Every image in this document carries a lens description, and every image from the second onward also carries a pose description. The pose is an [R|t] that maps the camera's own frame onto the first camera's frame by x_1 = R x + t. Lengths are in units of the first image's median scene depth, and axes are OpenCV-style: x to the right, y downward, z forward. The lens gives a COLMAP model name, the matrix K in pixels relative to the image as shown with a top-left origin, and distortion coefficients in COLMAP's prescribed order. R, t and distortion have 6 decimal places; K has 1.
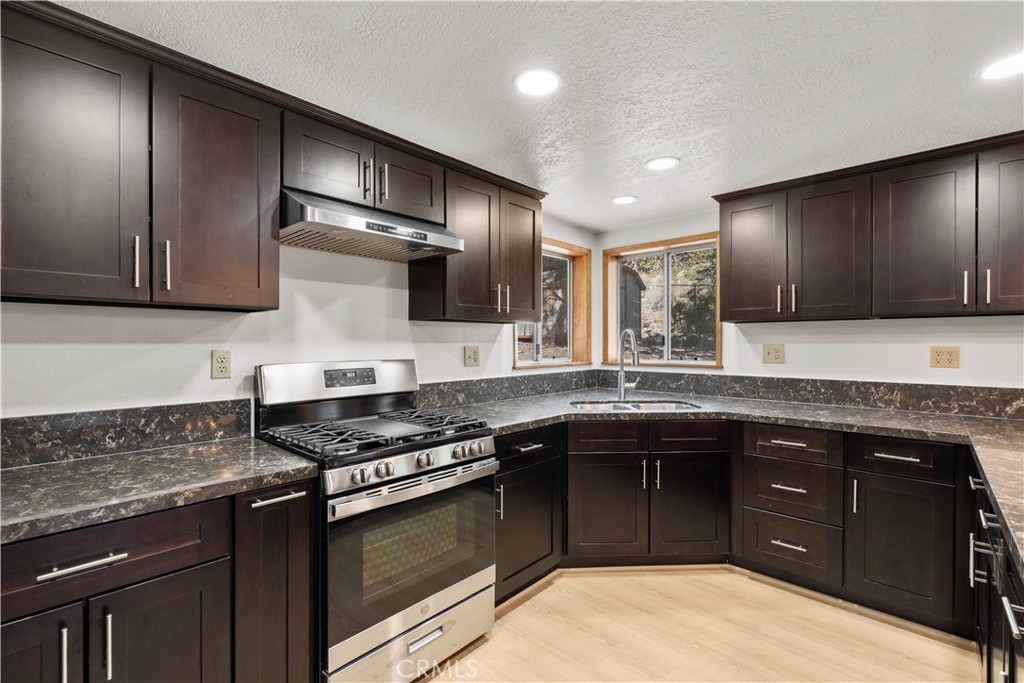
lens RADIAL K [[450.7, 0, 512.0], [0, 450.7, 341.5], [0, 0, 1]] dist [-0.002314, -0.000305]
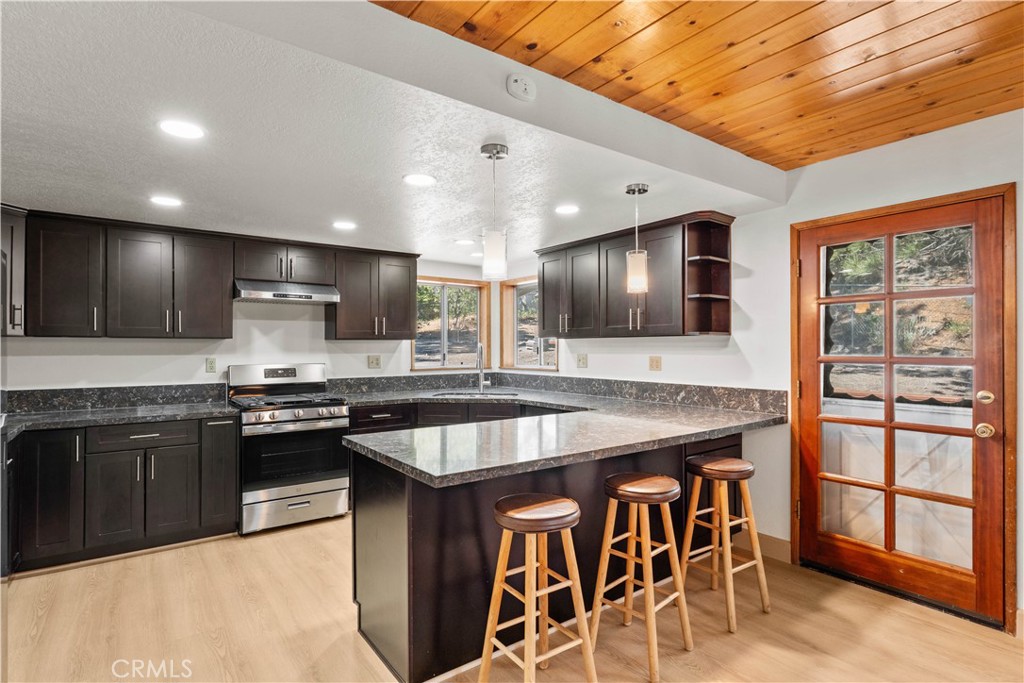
lens RADIAL K [[515.4, 0, 512.0], [0, 515.4, 341.5], [0, 0, 1]] dist [0.001962, -0.000308]
pose [[0.983251, -0.003606, -0.182223, 0.797988], [0.002023, 0.999959, -0.008873, -0.022858], [0.182247, 0.008356, 0.983217, -0.739601]]
